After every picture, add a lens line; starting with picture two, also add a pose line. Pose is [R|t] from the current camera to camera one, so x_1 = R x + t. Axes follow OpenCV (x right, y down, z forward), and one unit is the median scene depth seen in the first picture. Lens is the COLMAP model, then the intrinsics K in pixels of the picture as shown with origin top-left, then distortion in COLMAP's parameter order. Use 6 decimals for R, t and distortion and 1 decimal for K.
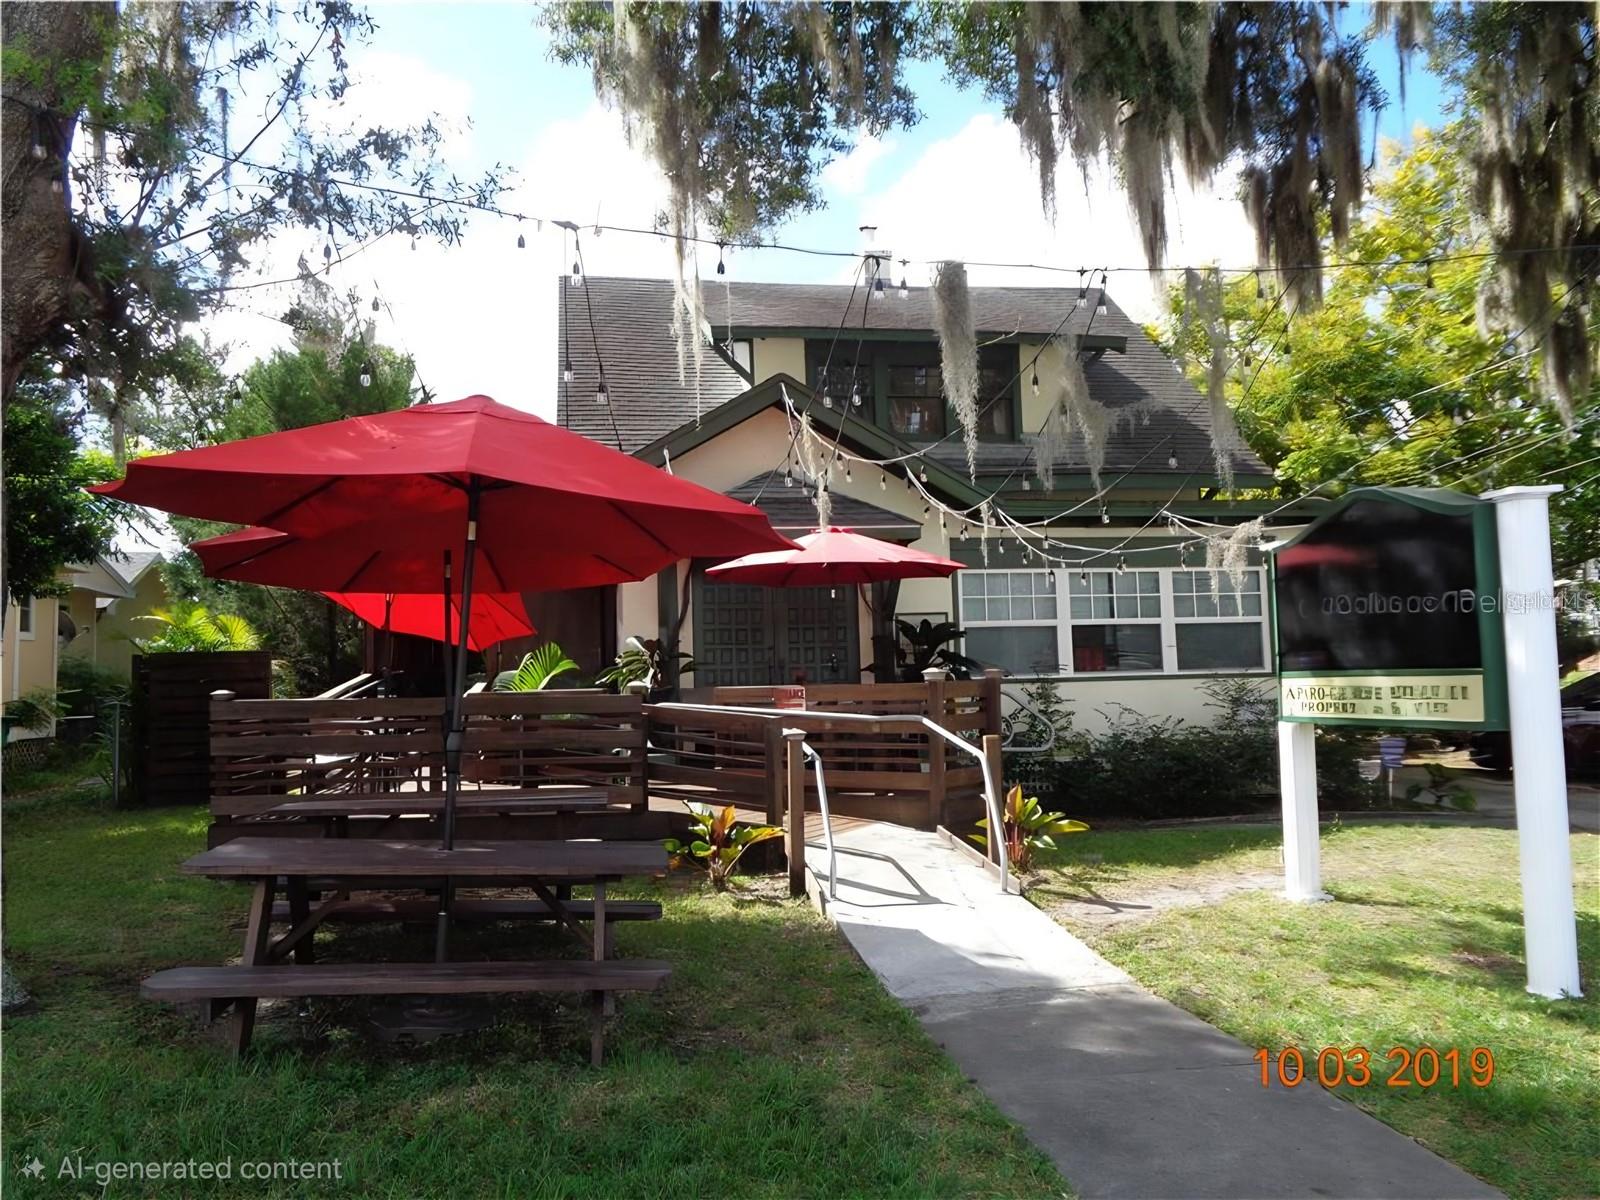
lens RADIAL K [[1162.7, 0, 820.8], [0, 1162.7, 591.4], [0, 0, 1]] dist [-0.008980, 0.001064]
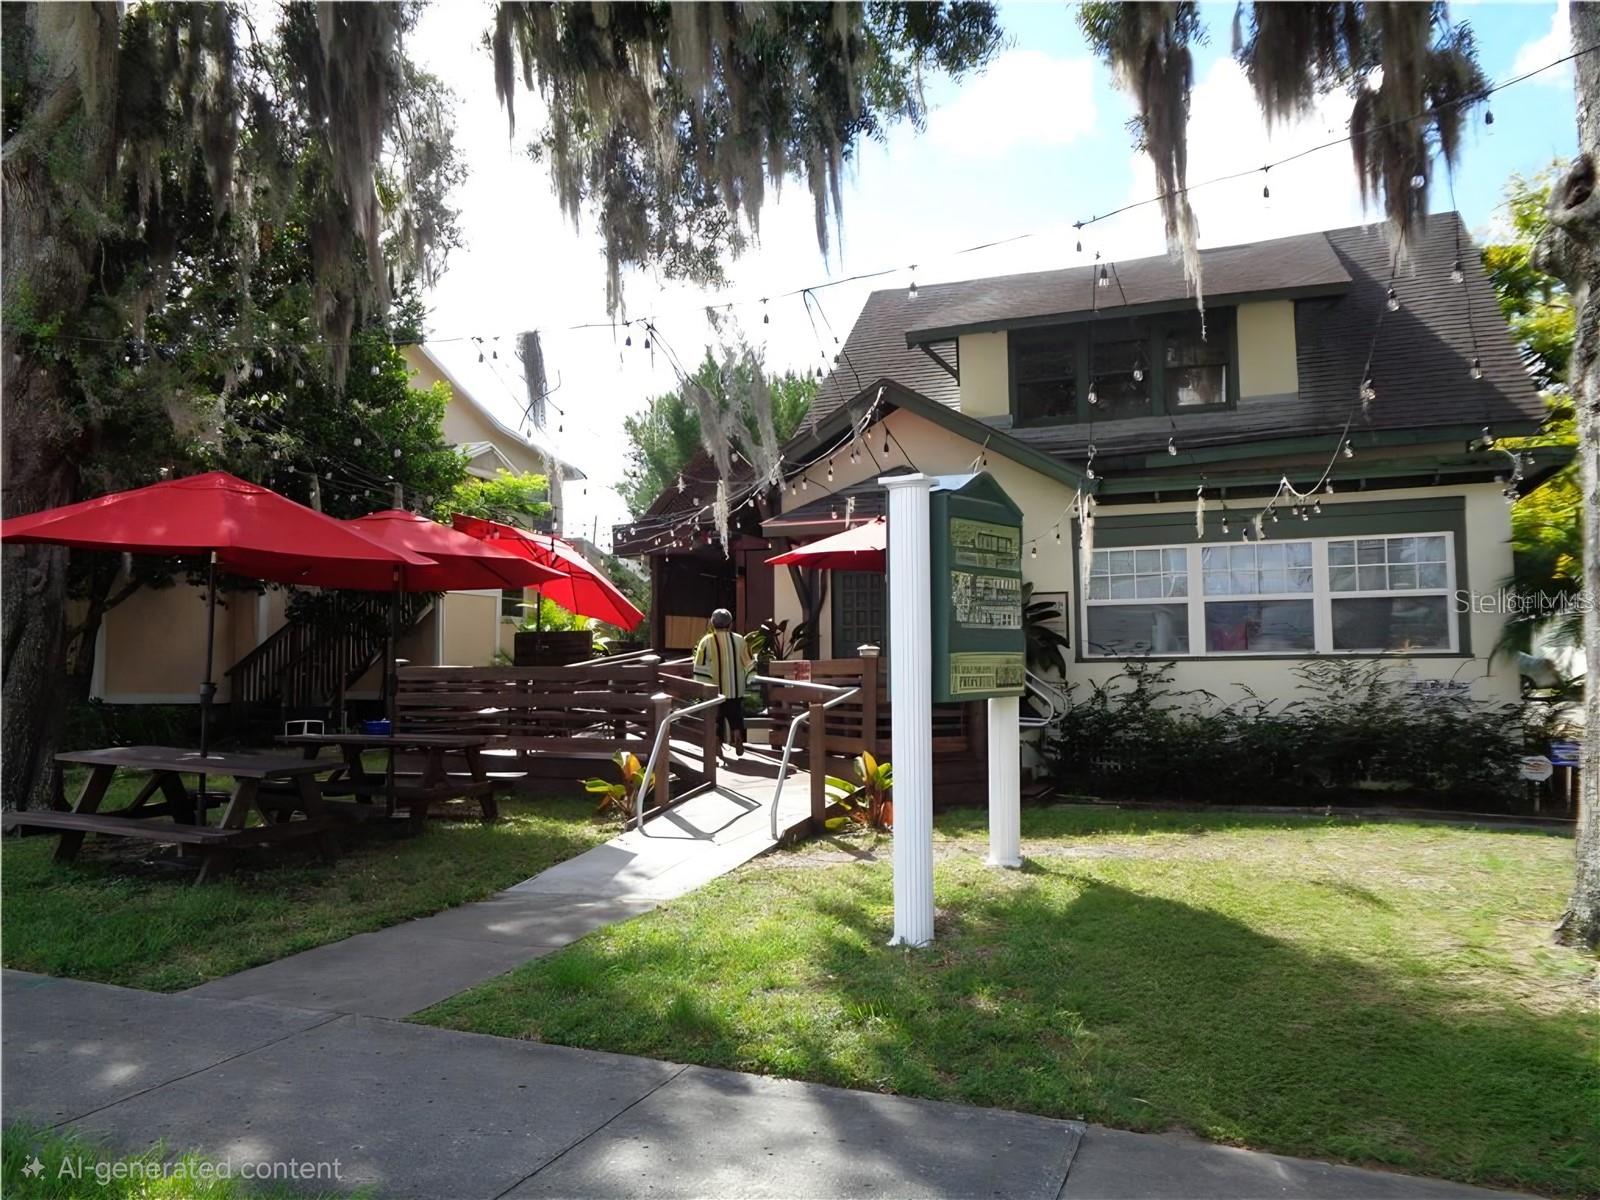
lens RADIAL K [[1162.7, 0, 820.8], [0, 1162.7, 591.4], [0, 0, 1]] dist [-0.008980, 0.001064]
pose [[0.869923, -0.019316, -0.492809, 0.478472], [0.028688, 0.999523, 0.011464, 0.000155], [0.492352, -0.024110, 0.870062, 0.010424]]
